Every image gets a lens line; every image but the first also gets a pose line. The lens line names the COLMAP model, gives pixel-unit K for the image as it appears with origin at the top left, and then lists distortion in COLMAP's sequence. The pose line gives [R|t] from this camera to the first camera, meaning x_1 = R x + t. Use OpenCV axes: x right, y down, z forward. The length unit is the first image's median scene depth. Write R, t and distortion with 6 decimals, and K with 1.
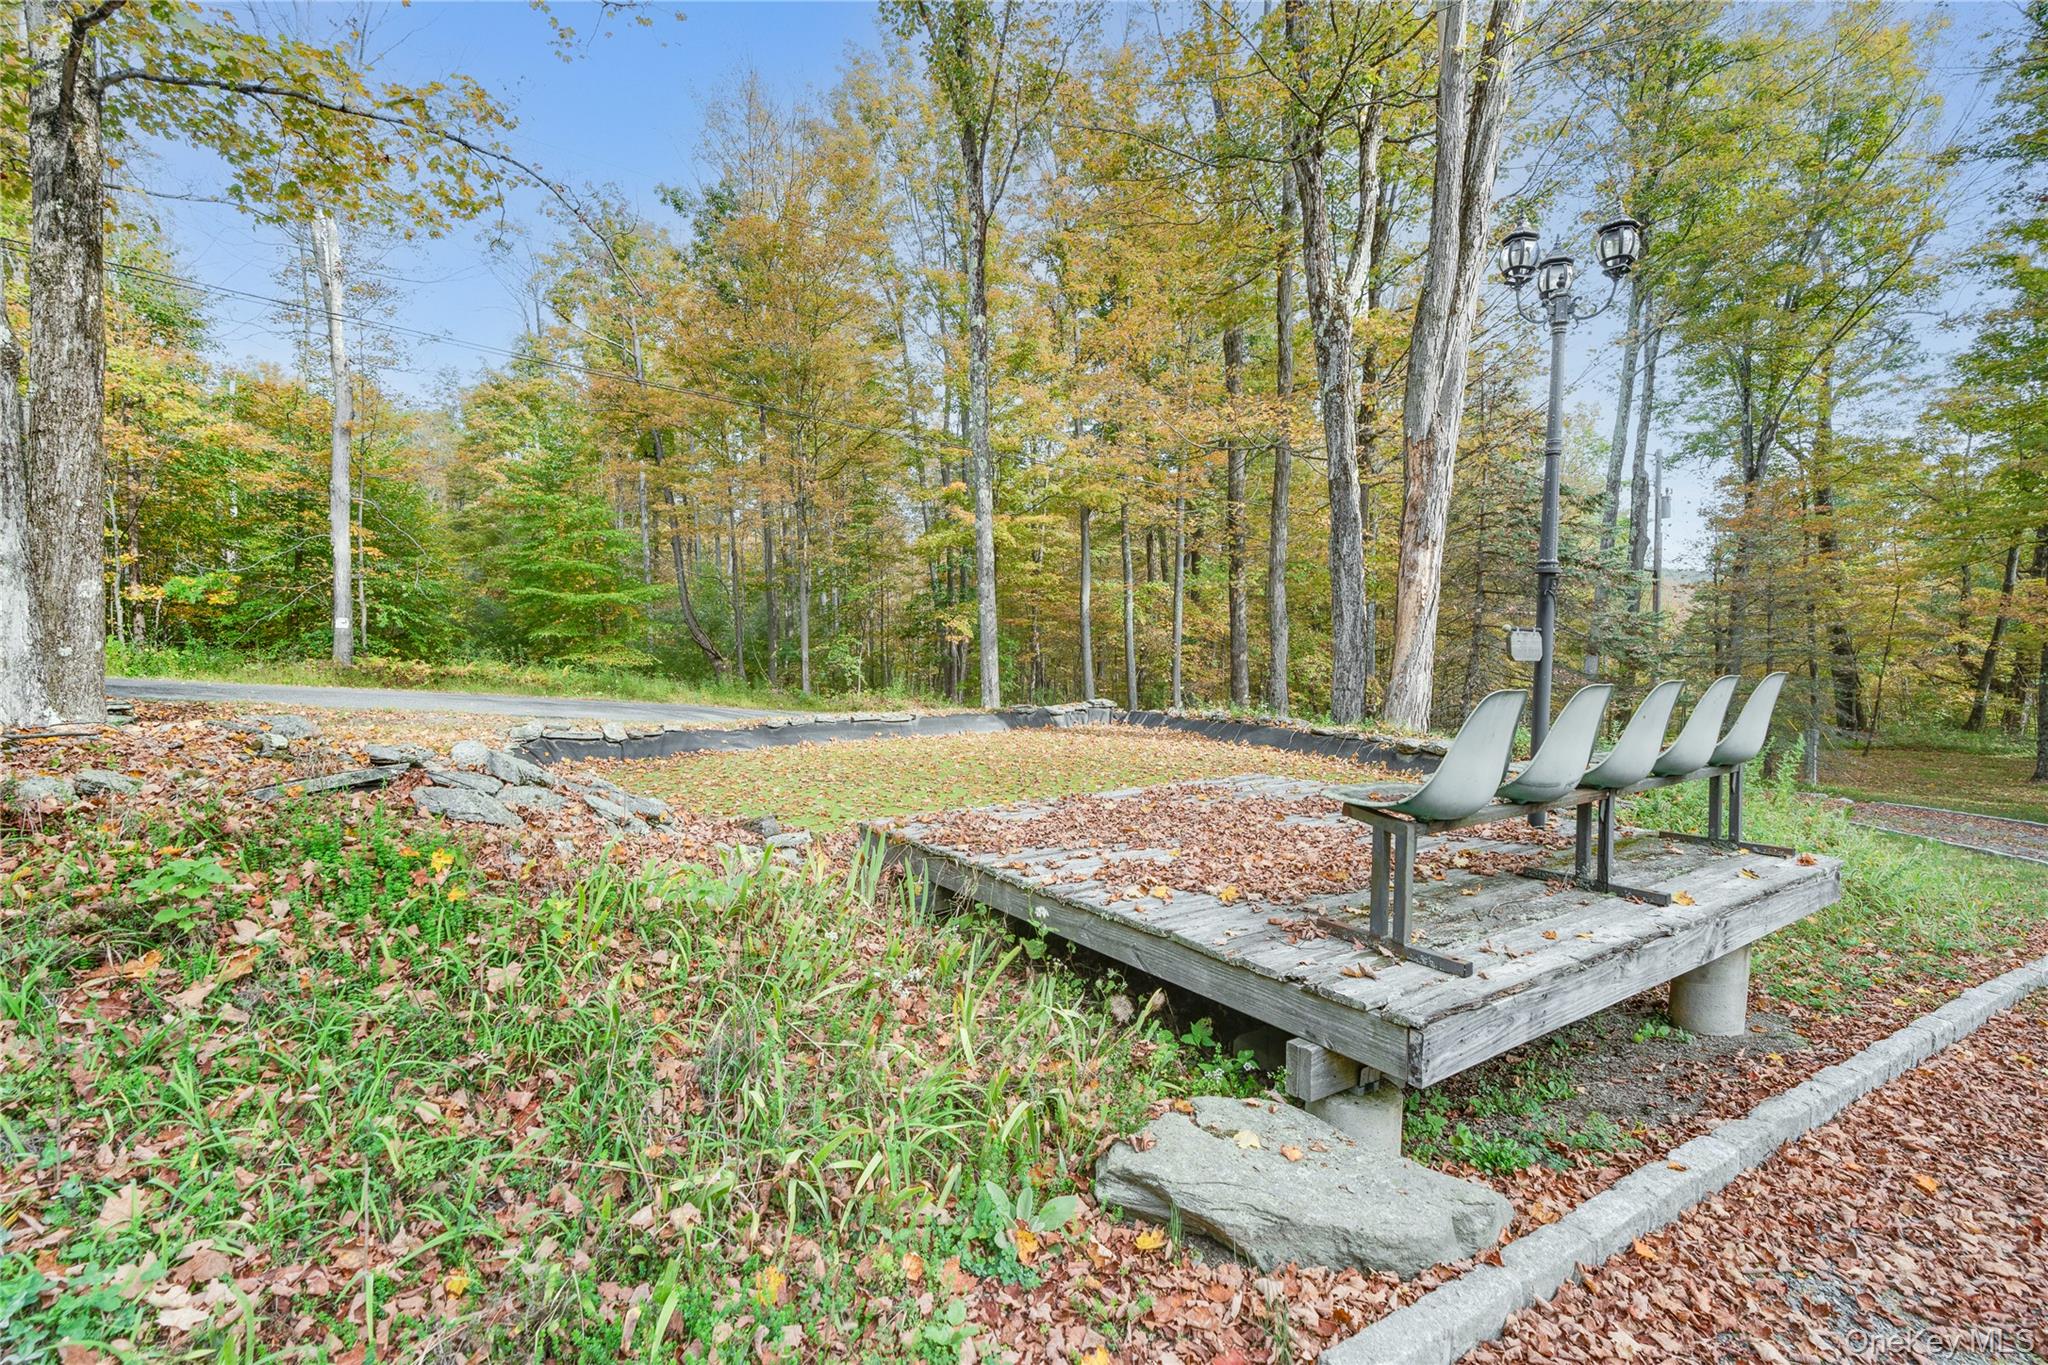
lens RADIAL K [[922.0, 0, 1024.0], [0, 922.0, 682.5], [0, 0, 1]] dist [-0.000500, -0.000057]
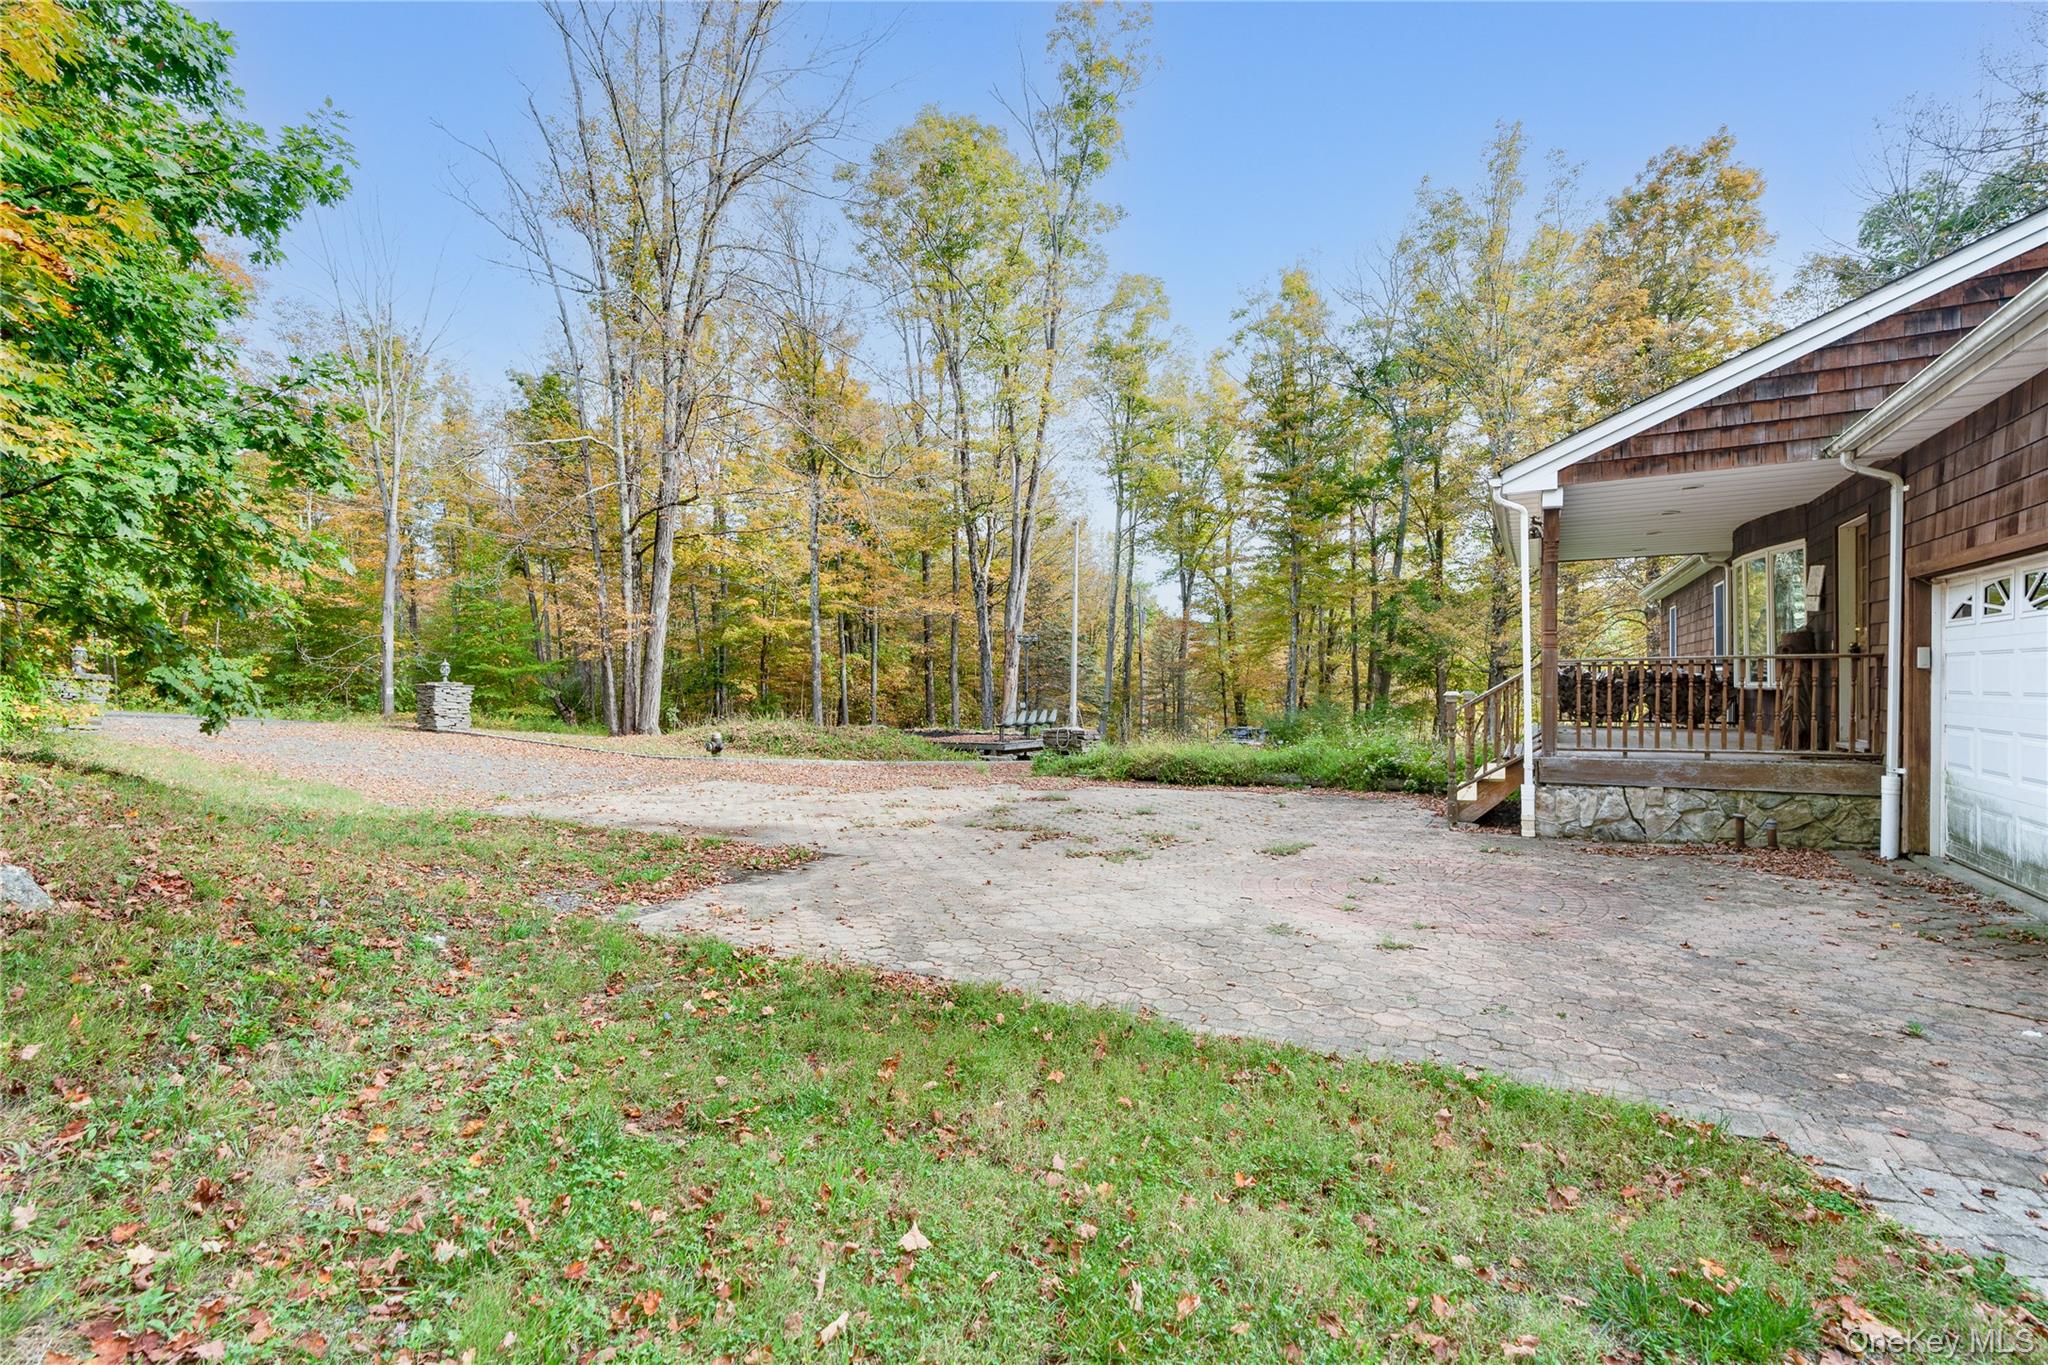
lens RADIAL K [[922.0, 0, 1024.0], [0, 922.0, 682.5], [0, 0, 1]] dist [-0.000500, -0.000057]
pose [[0.919014, -0.003639, 0.394209, -0.418402], [0.022934, 0.998757, -0.044245, 0.019942], [-0.393558, 0.049703, 0.917955, -1.037863]]
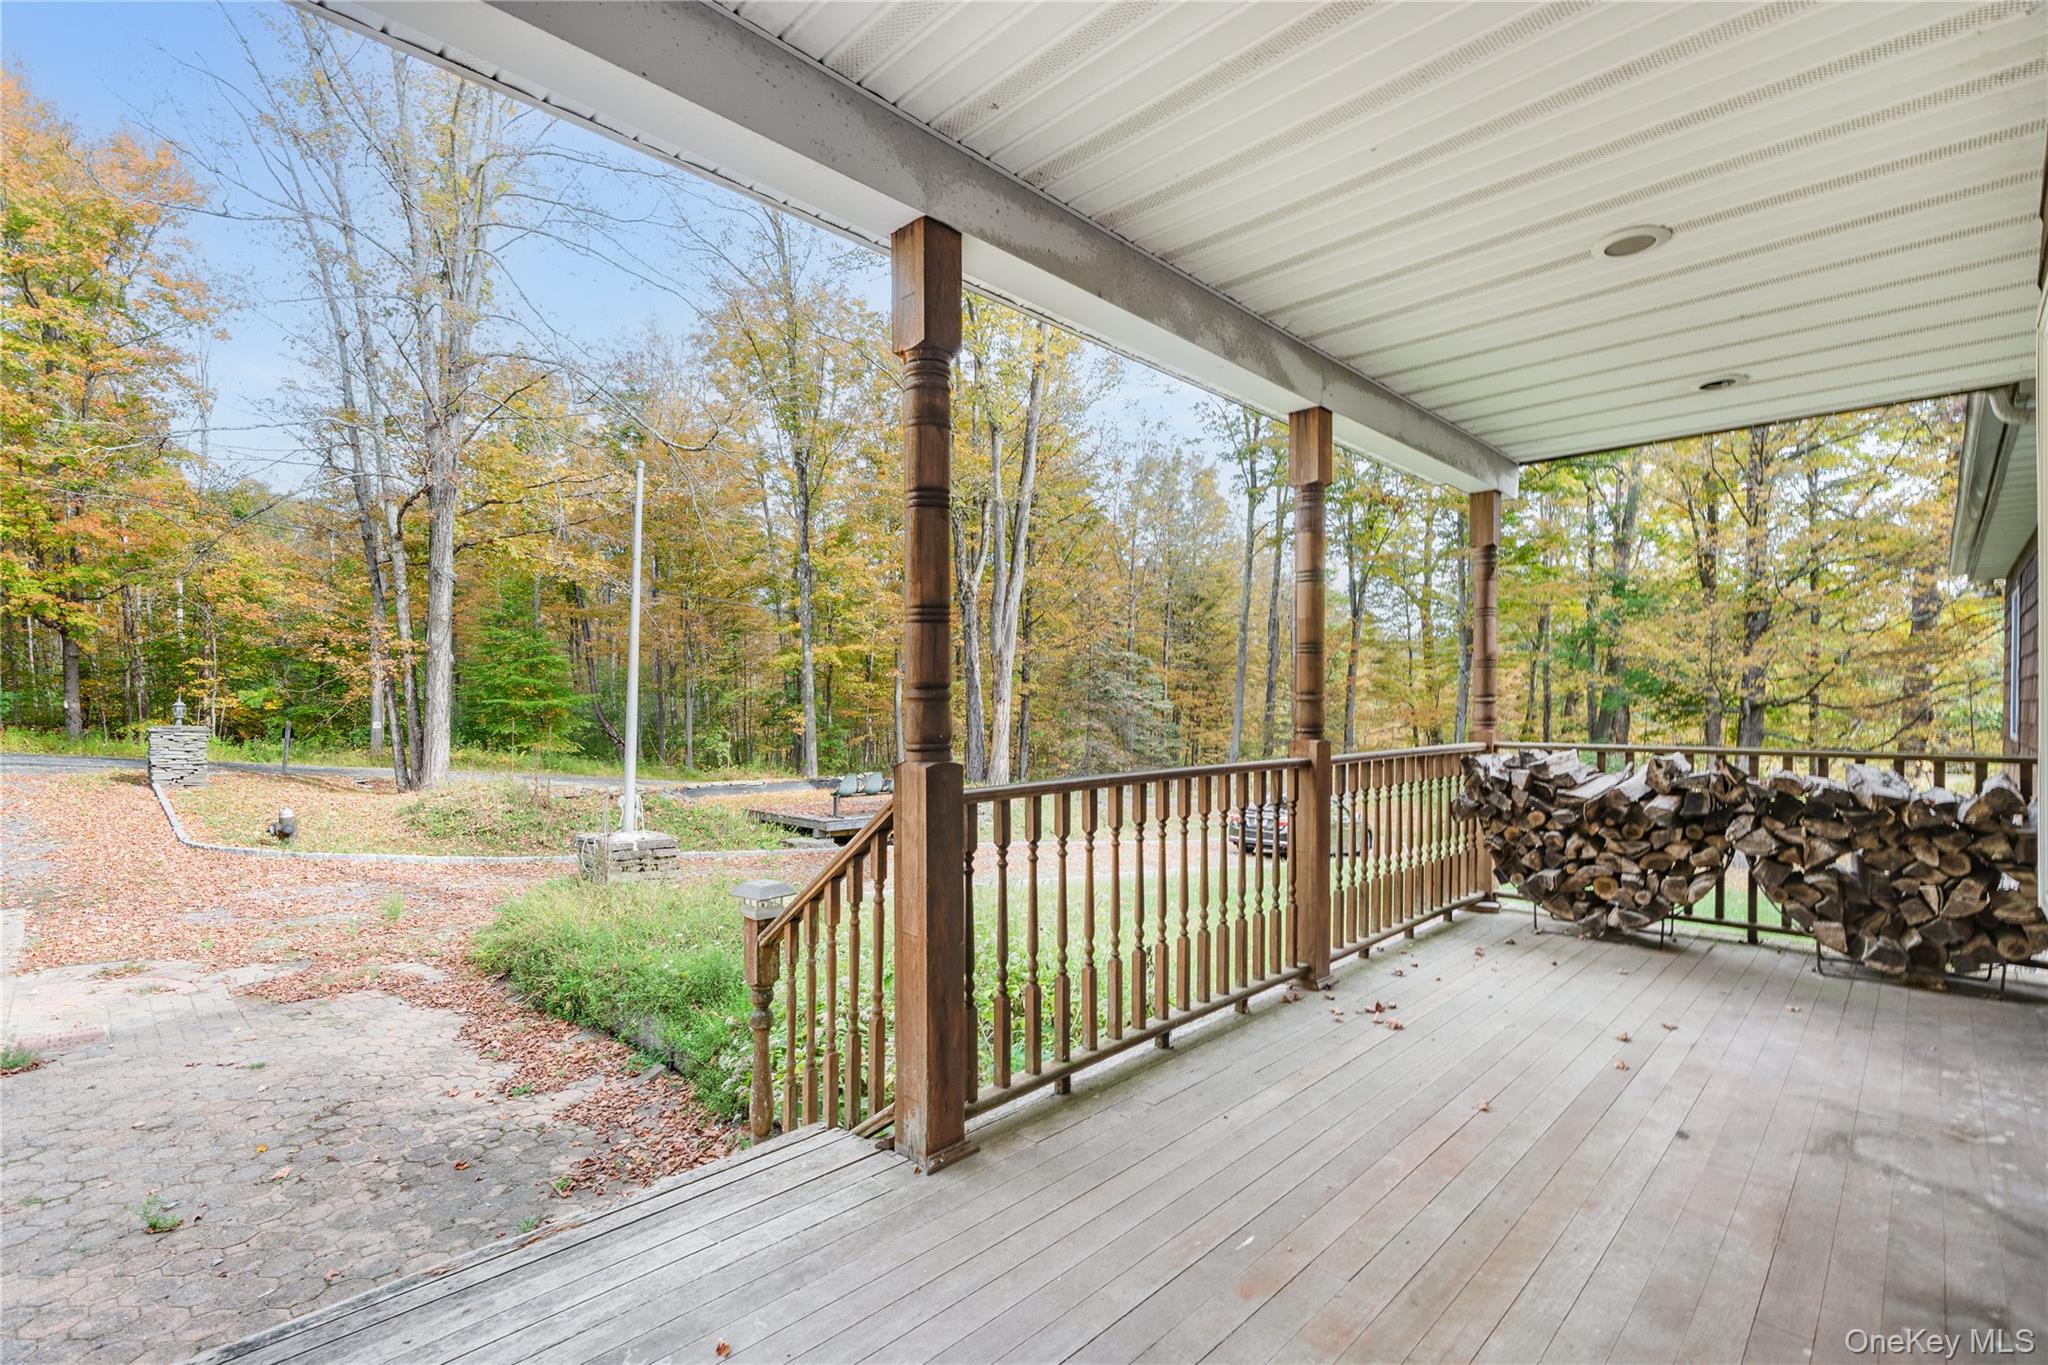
lens RADIAL K [[931.5, 0, 1032.1], [0, 931.5, 722.1], [0, 0, 1]] dist [-0.000104, -0.000024]
pose [[0.989056, -0.002034, 0.147528, 0.111663], [0.006589, 0.999516, -0.030394, -0.020140], [-0.147395, 0.031033, 0.988591, -0.759207]]
